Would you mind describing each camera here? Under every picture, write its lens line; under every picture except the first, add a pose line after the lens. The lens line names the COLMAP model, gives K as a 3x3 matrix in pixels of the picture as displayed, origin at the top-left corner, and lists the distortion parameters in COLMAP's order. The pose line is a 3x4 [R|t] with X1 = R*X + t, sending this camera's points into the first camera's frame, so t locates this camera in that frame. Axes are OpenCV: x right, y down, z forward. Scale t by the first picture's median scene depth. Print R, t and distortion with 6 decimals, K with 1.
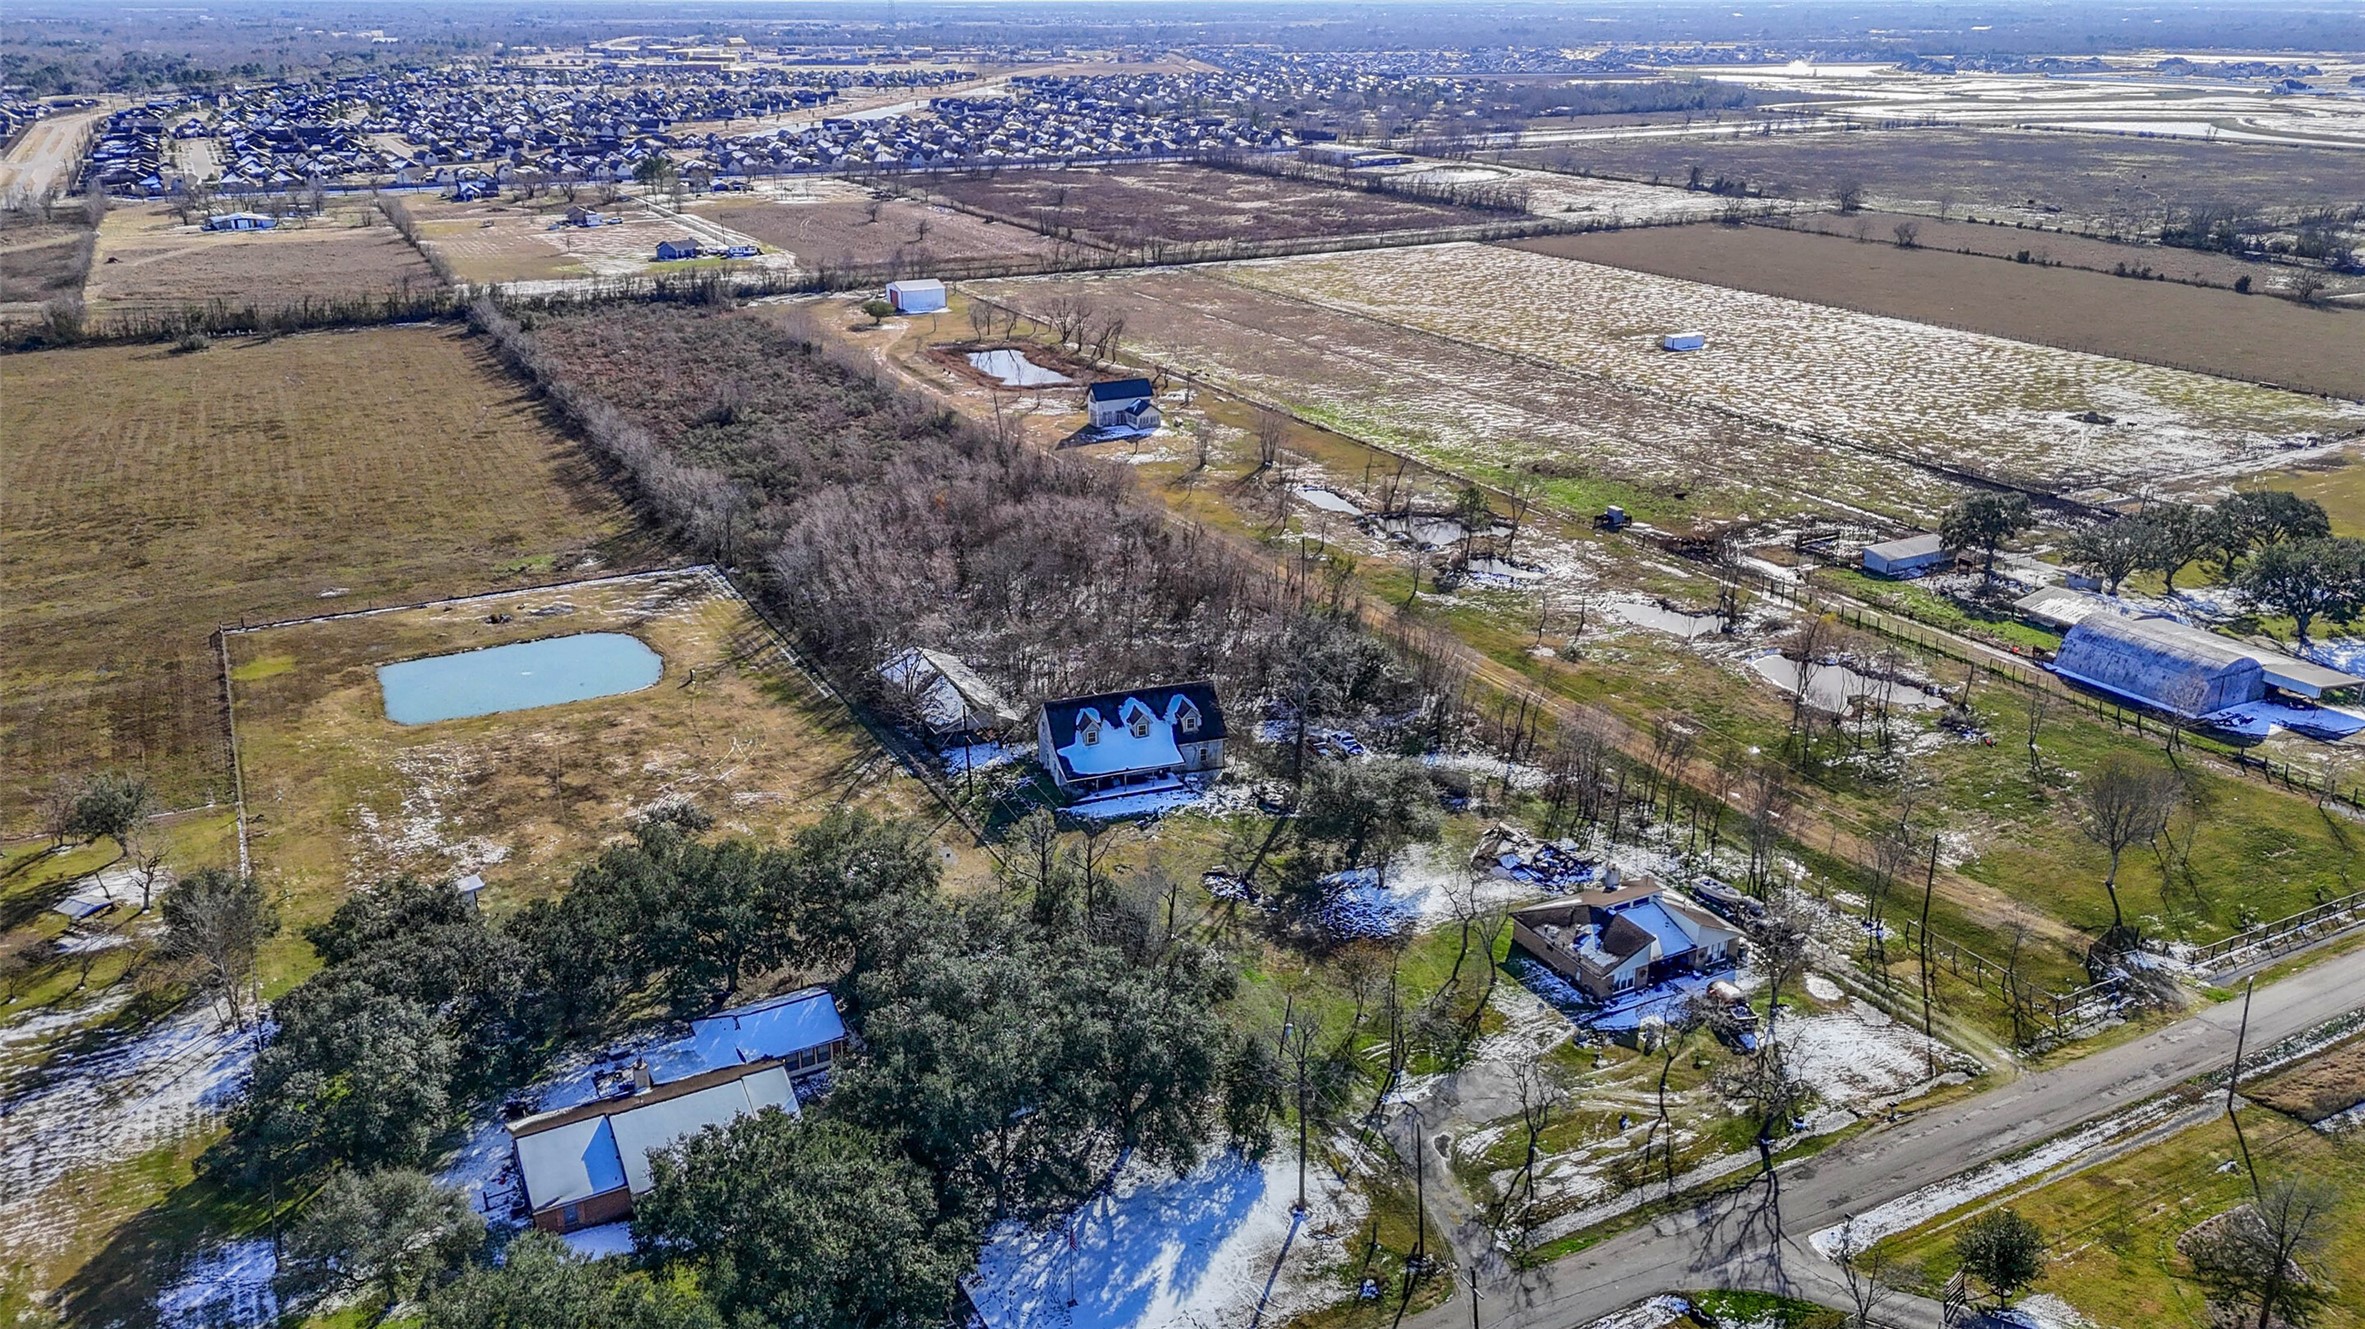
lens RADIAL K [[1731.2, 0, 1181.6], [0, 1731.2, 737.1], [0, 0, 1]] dist [0.075920, -0.072952]
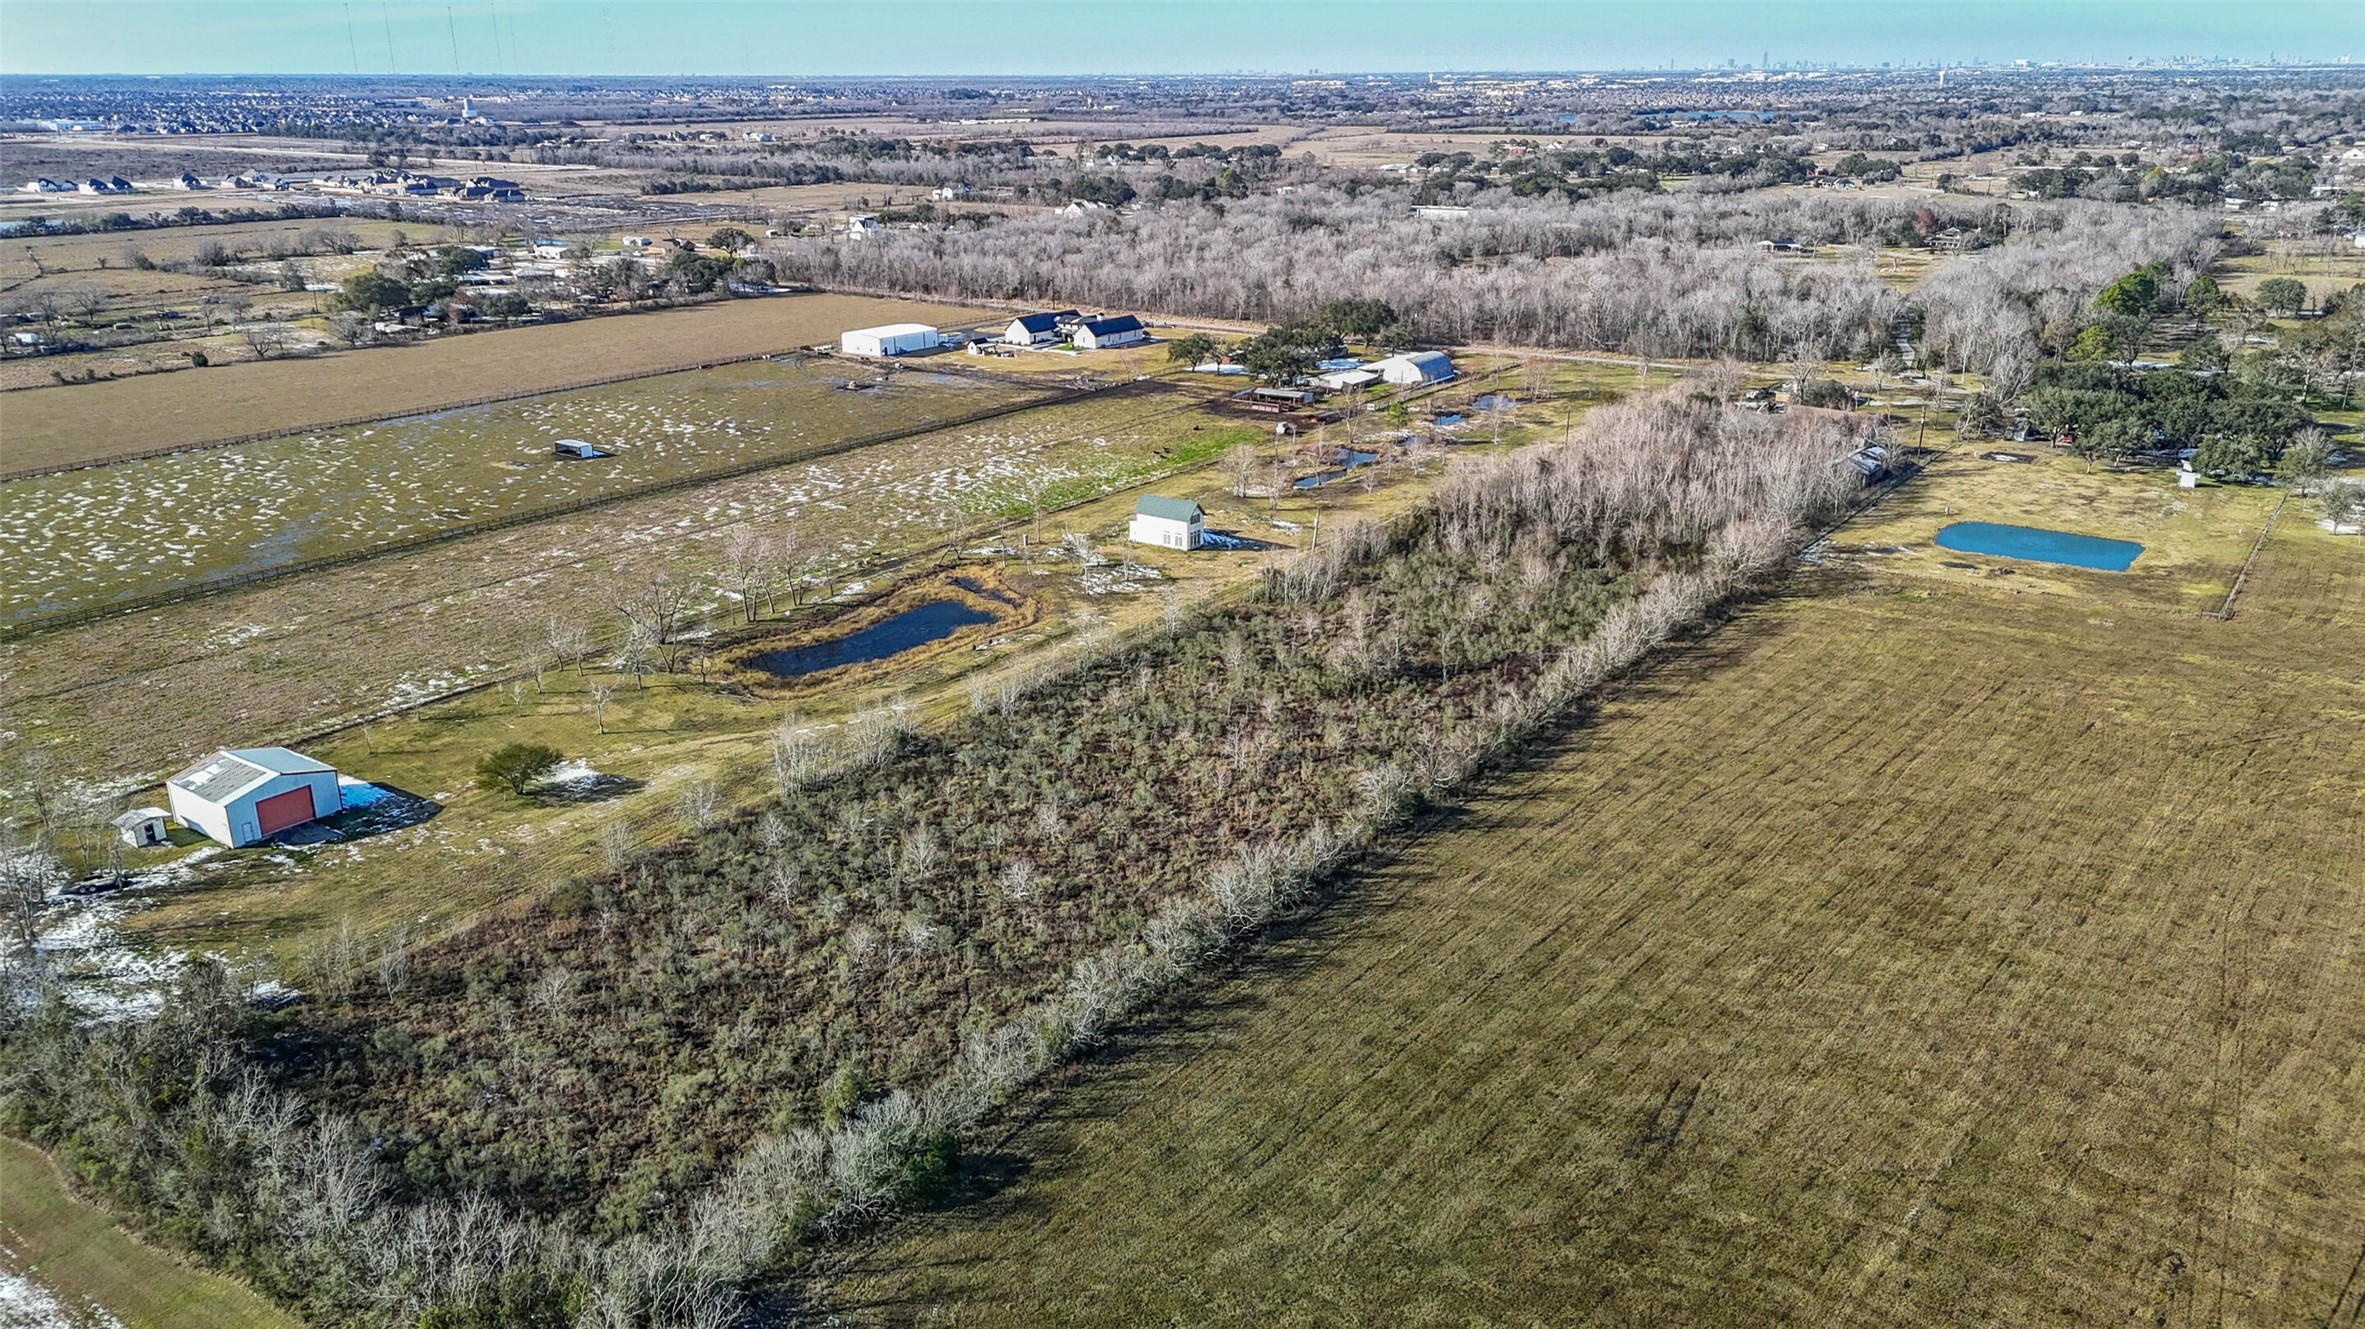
lens RADIAL K [[1731.2, 0, 1178.9], [0, 1731.2, 650.7], [0, 0, 1]] dist [0.075920, -0.072952]
pose [[-0.439011, -0.281198, 0.853345, -1.420500], [0.357156, 0.816884, 0.452925, -0.932104], [-0.824445, 0.503616, -0.258190, 2.148130]]
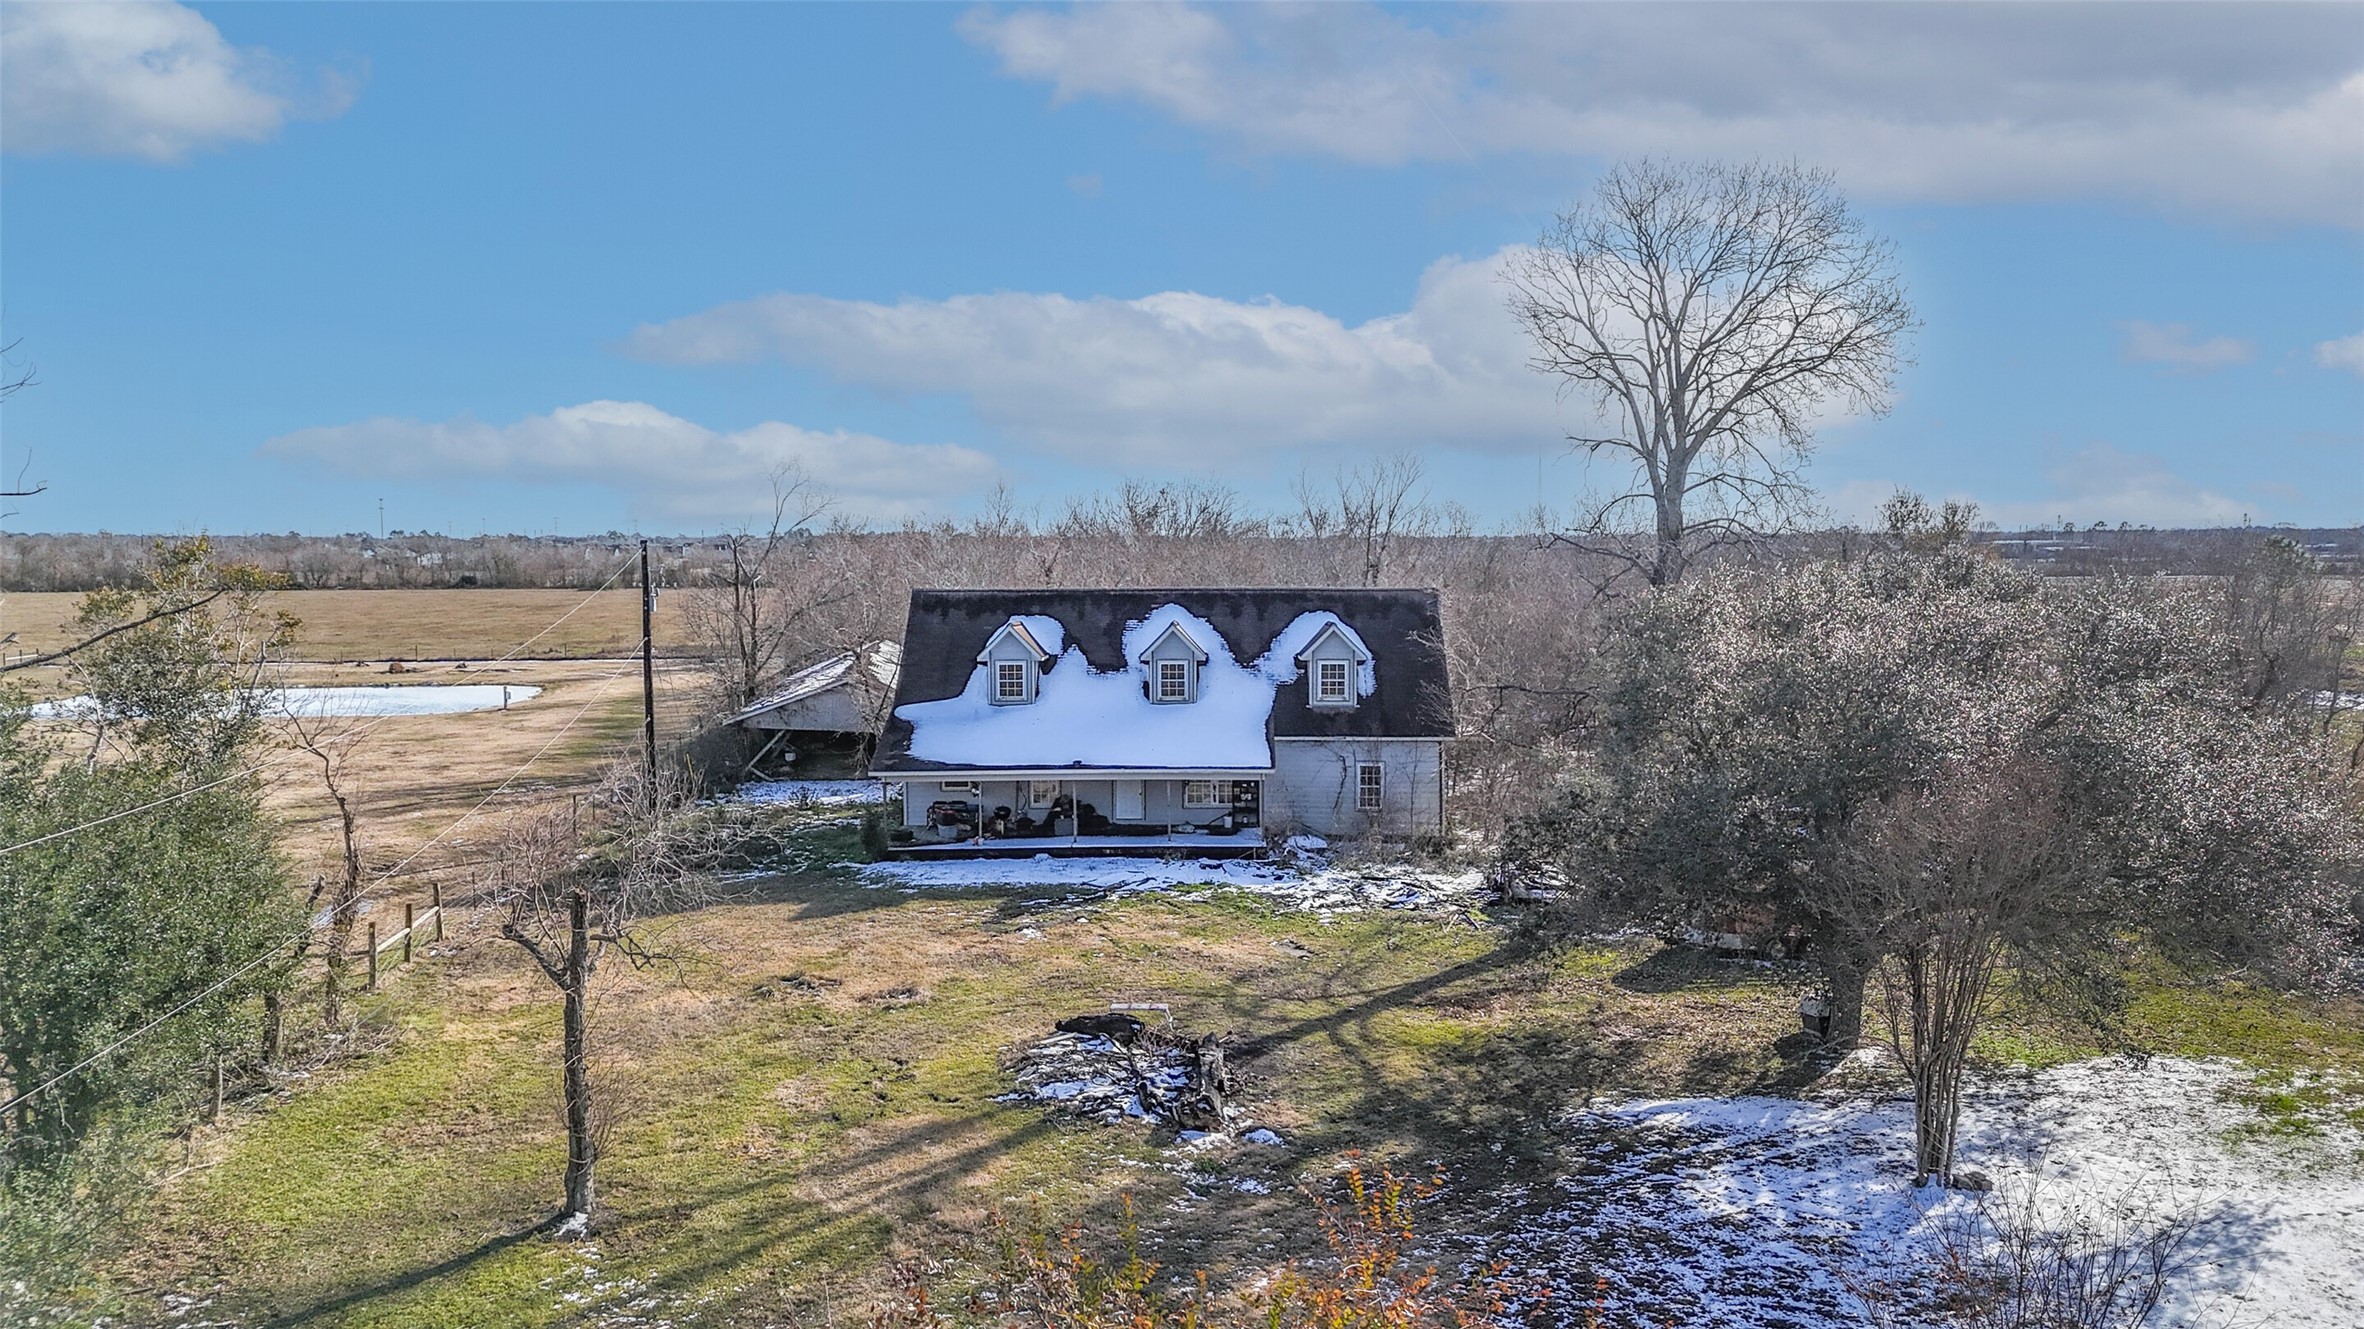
lens RADIAL K [[1730.5, 0, 1185.4], [0, 1730.5, 663.0], [0, 0, 1]] dist [0.075920, -0.072952]
pose [[0.933442, 0.024425, -0.357896, 0.087574], [-0.138797, 0.944567, -0.297537, 0.081991], [0.330789, 0.327408, 0.885089, 0.655154]]
